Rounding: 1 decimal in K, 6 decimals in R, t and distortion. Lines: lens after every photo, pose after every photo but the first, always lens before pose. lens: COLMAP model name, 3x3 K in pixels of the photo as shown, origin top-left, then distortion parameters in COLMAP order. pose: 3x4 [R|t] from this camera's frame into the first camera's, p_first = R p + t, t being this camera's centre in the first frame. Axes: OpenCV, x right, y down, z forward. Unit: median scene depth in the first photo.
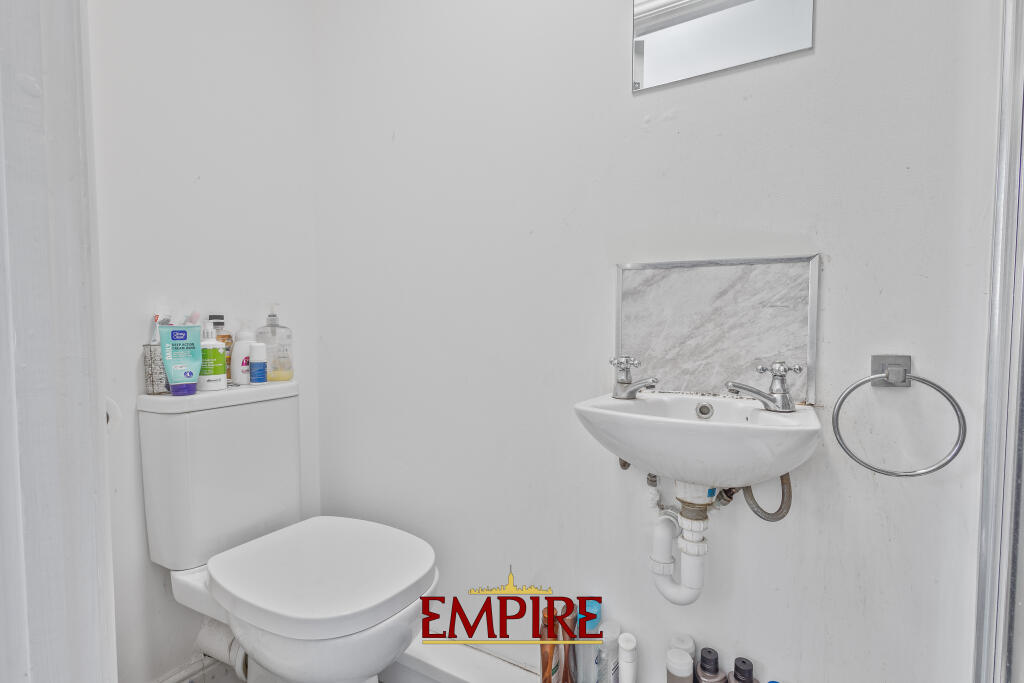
lens RADIAL K [[496.8, 0, 512.0], [0, 496.8, 341.5], [0, 0, 1]] dist [0.001178, 0.000321]
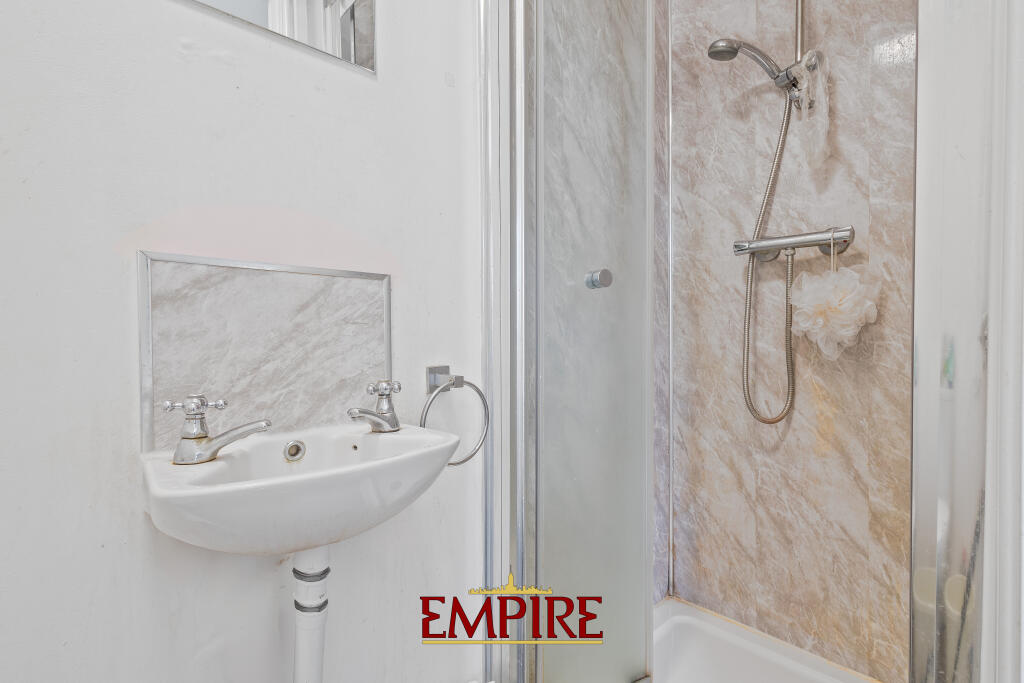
lens RADIAL K [[496.8, 0, 512.0], [0, 496.8, 341.5], [0, 0, 1]] dist [0.001178, 0.000321]
pose [[0.247042, -0.014984, 0.968889, -0.301595], [0.049258, 0.998782, 0.002887, -0.022688], [-0.967752, 0.047012, 0.247479, 0.451868]]
